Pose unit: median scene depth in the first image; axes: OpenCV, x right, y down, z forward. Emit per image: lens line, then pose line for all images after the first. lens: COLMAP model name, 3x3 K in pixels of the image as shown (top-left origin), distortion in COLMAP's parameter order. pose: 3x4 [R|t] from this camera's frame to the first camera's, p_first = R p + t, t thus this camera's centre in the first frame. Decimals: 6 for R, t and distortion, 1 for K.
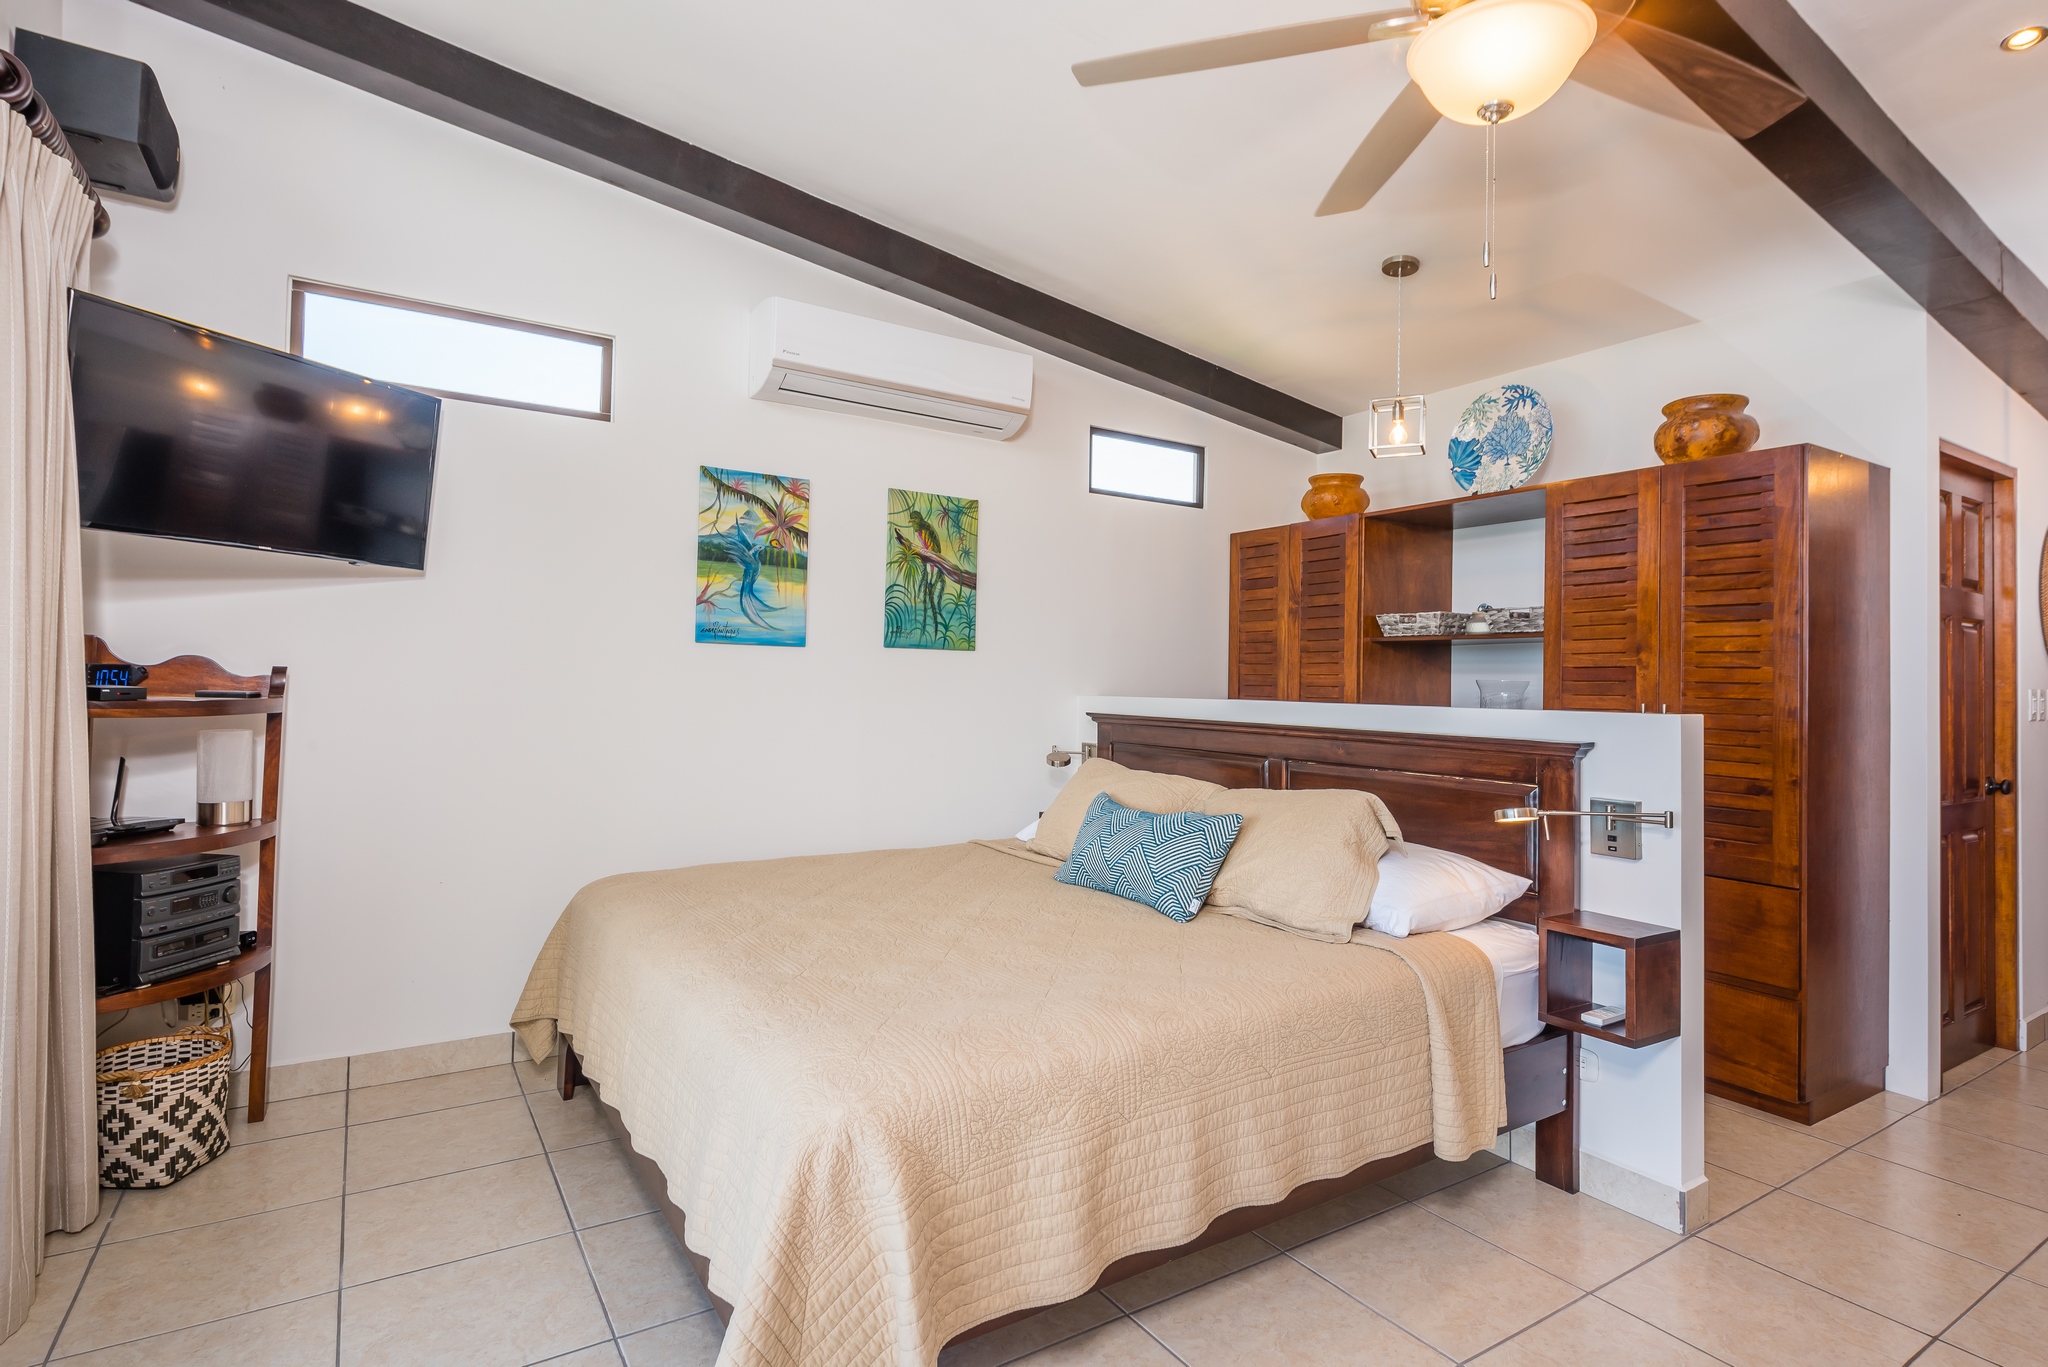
lens RADIAL K [[997.4, 0, 1021.1], [0, 997.4, 683.1], [0, 0, 1]] dist [-0.001890, -0.000601]
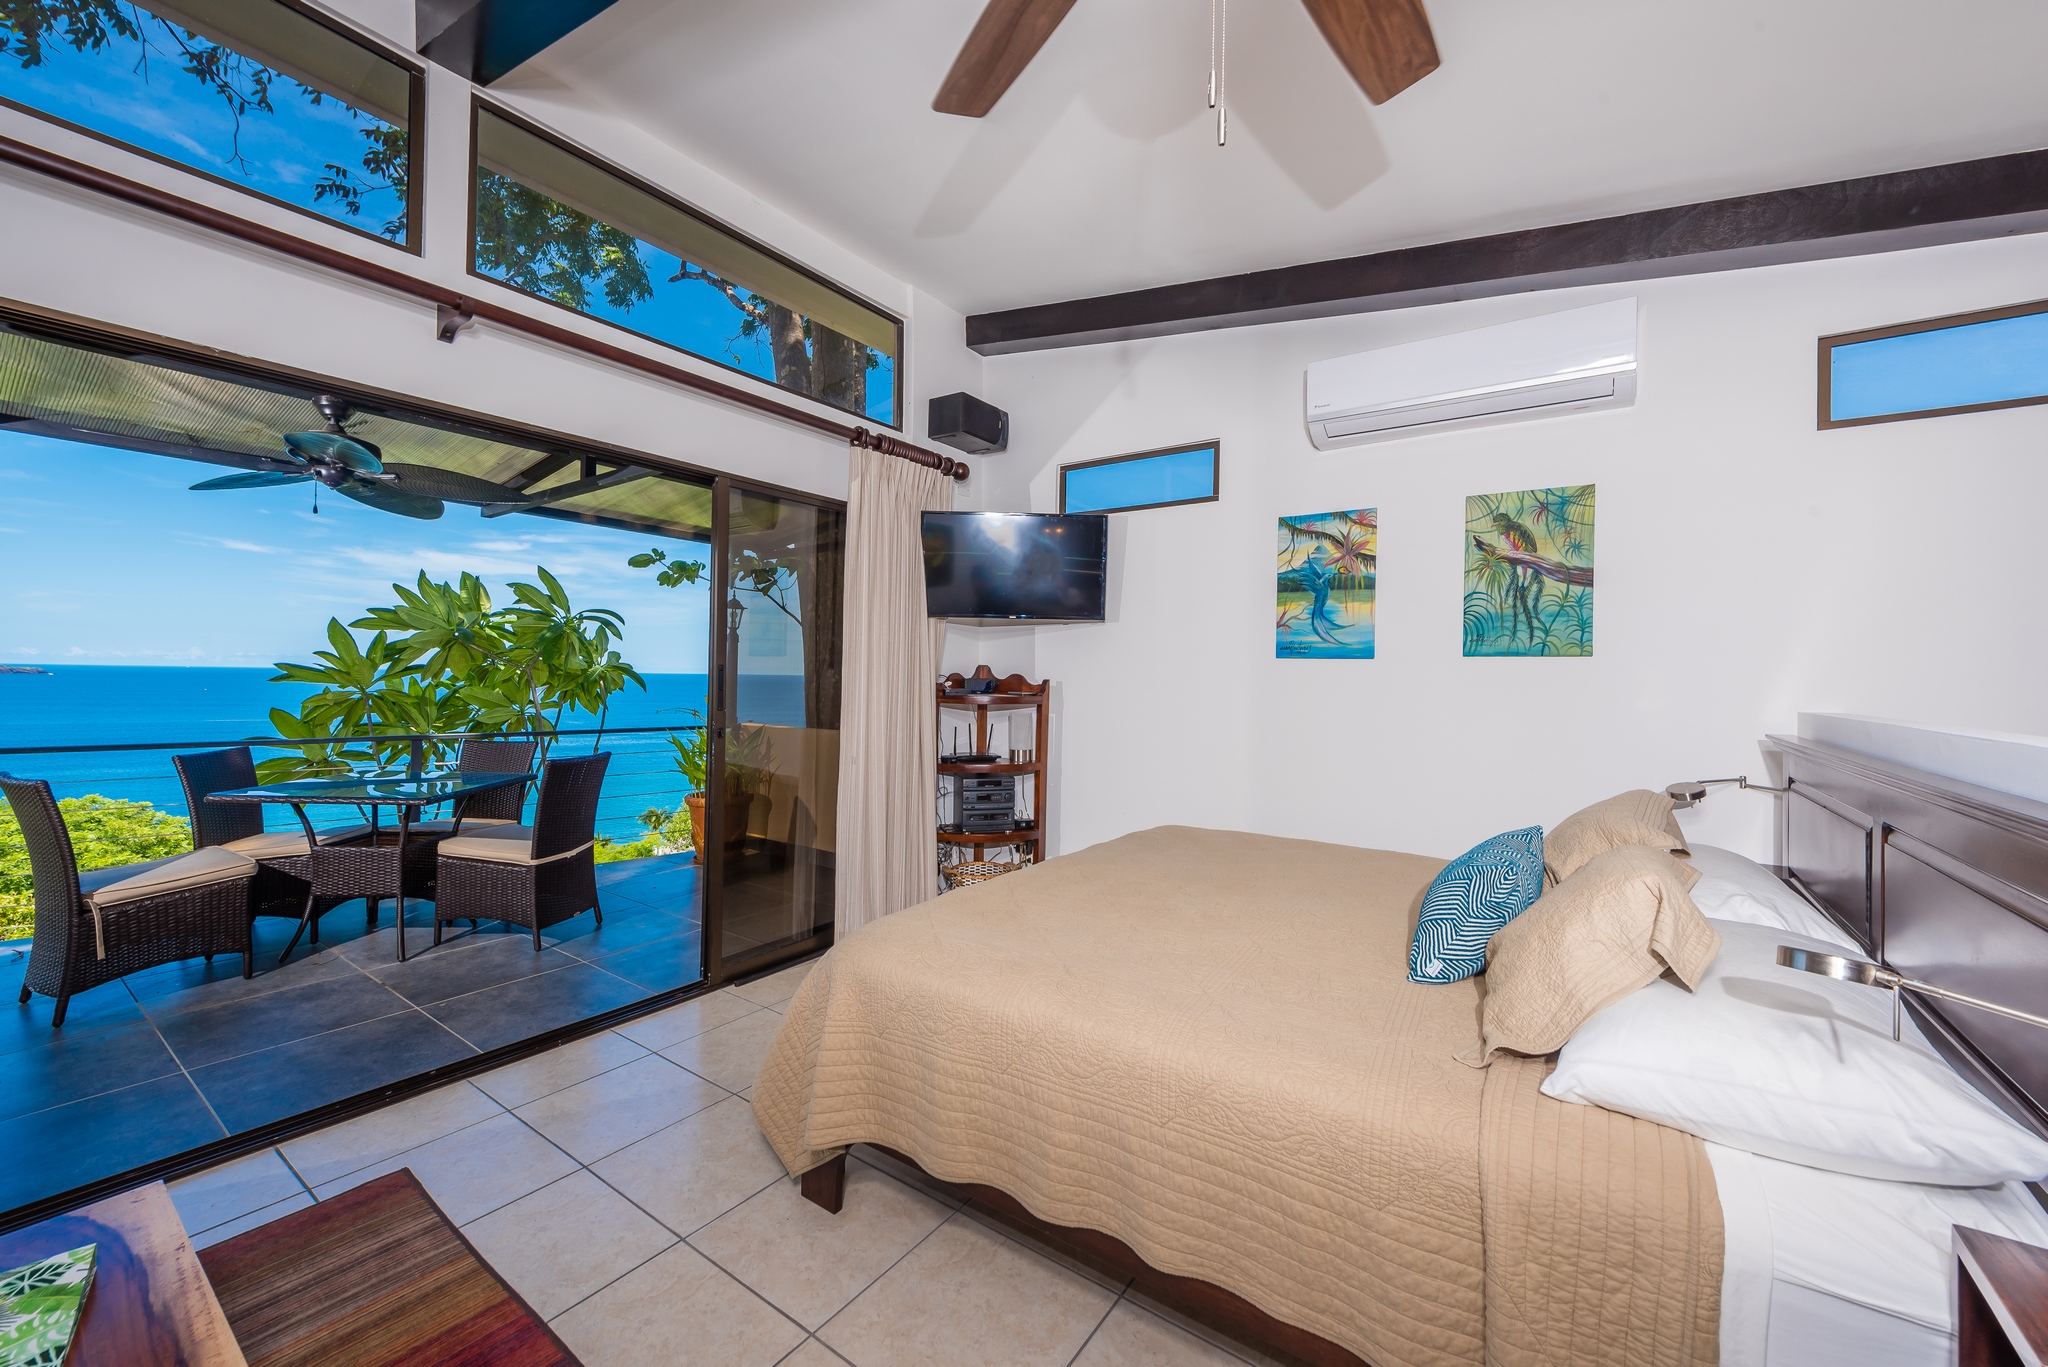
lens RADIAL K [[802.2, 0, 1017.8], [0, 802.2, 668.7], [0, 0, 1]] dist [0.001254, -0.000112]
pose [[0.373785, -0.002790, -0.927511, 0.444576], [0.006454, 0.999979, -0.000407, -0.025687], [0.927493, -0.005834, 0.373796, 0.281251]]
